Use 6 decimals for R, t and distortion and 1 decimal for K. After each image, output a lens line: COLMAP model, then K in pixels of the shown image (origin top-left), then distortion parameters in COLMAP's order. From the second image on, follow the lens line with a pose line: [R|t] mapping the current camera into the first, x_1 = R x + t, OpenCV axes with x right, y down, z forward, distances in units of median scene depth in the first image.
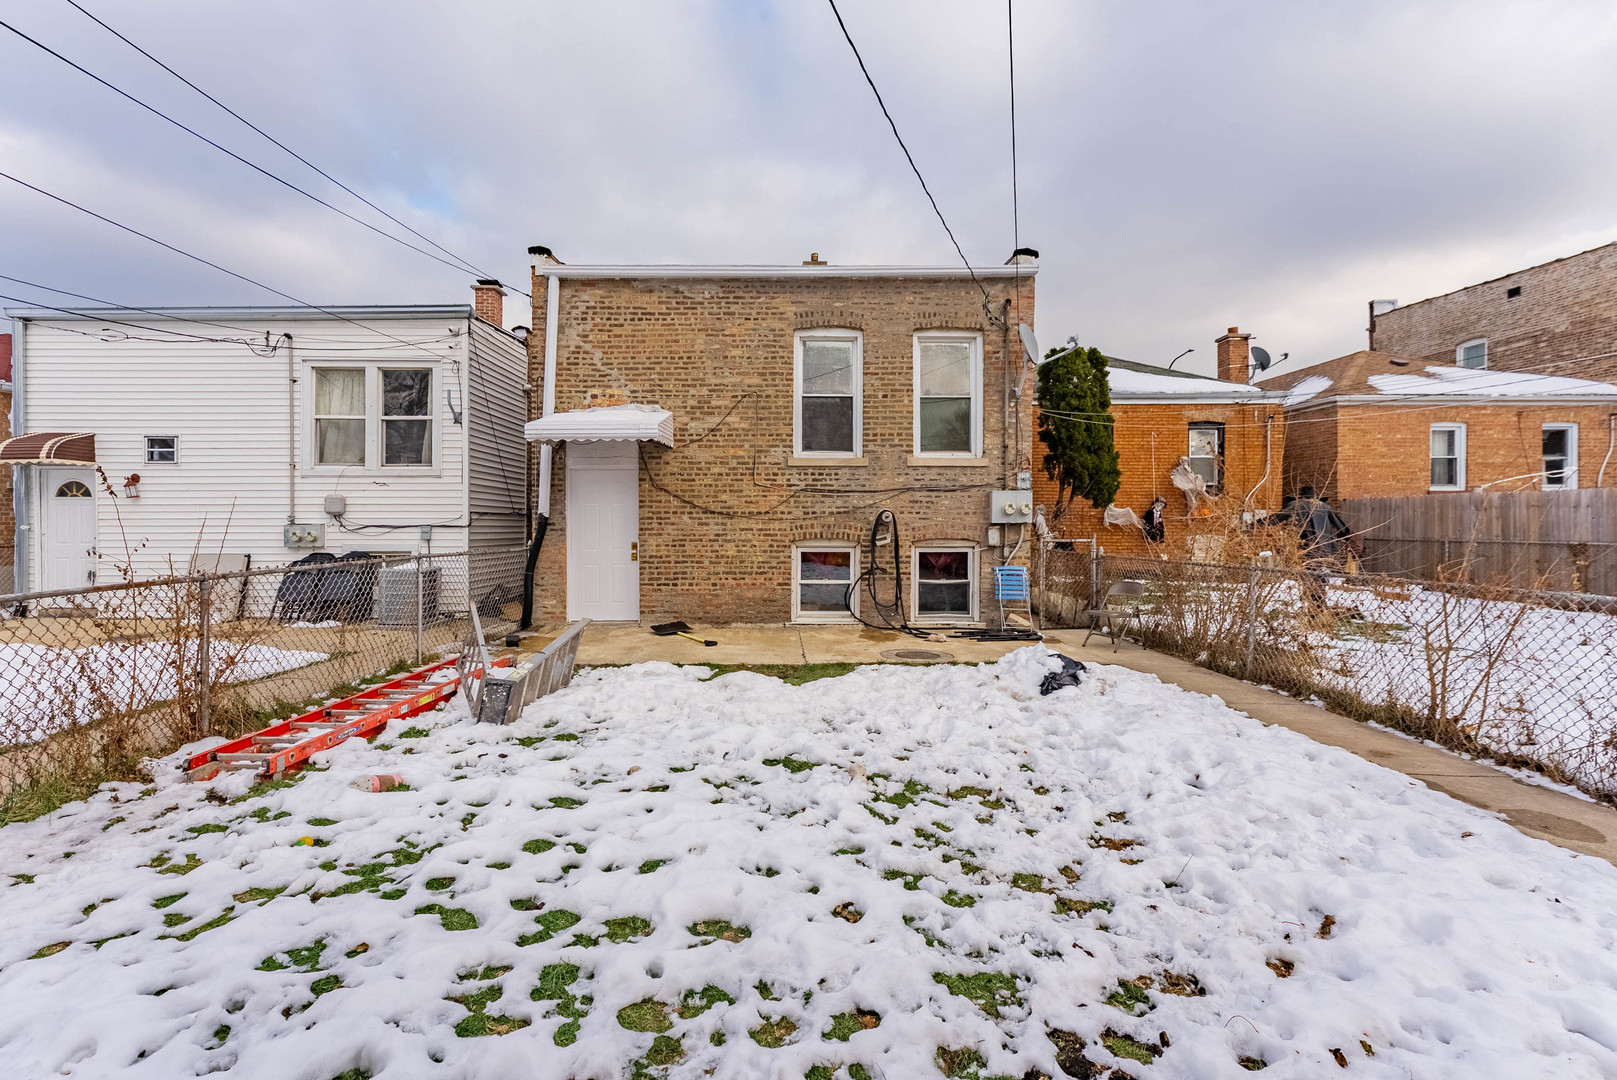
lens RADIAL K [[697.8, 0, 808.5], [0, 697.8, 540.0], [0, 0, 1]] dist [0.002426, -0.000042]
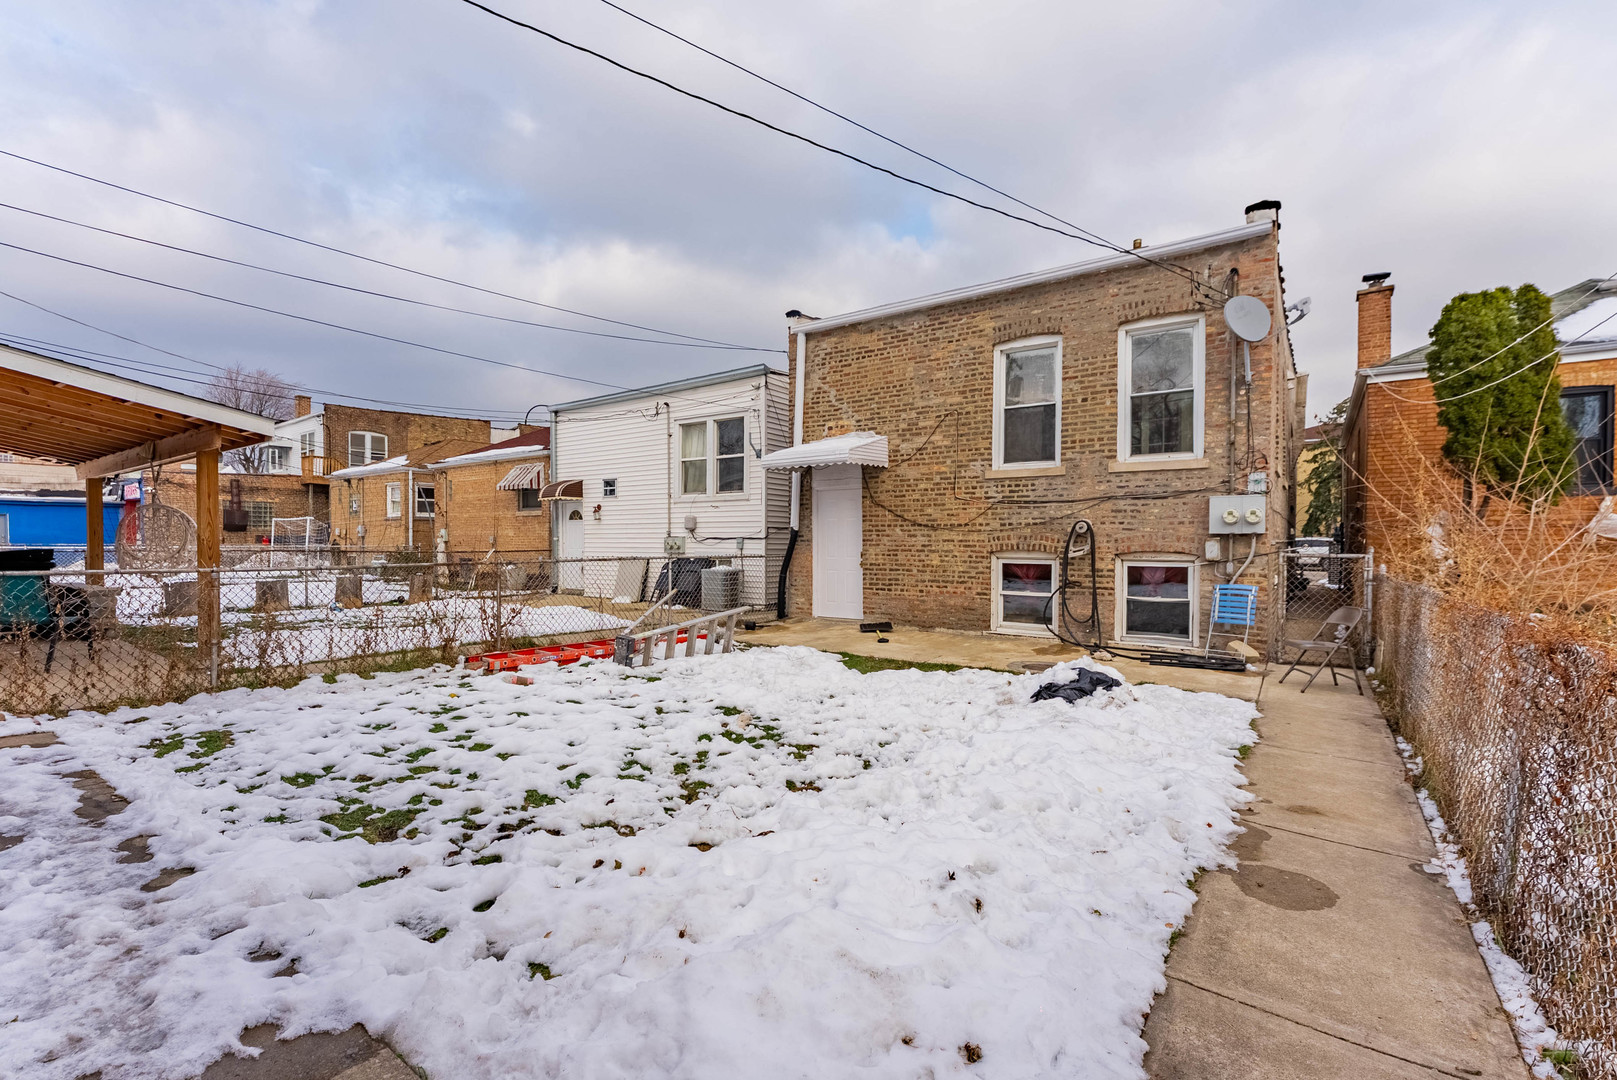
lens RADIAL K [[705.7, 0, 807.4], [0, 705.7, 569.4], [0, 0, 1]] dist [0.001970, -0.000063]
pose [[0.809631, 0.026195, -0.586355, 0.370730], [-0.016903, 0.999630, 0.021318, 0.009489], [0.586696, -0.007349, 0.809774, 0.003088]]
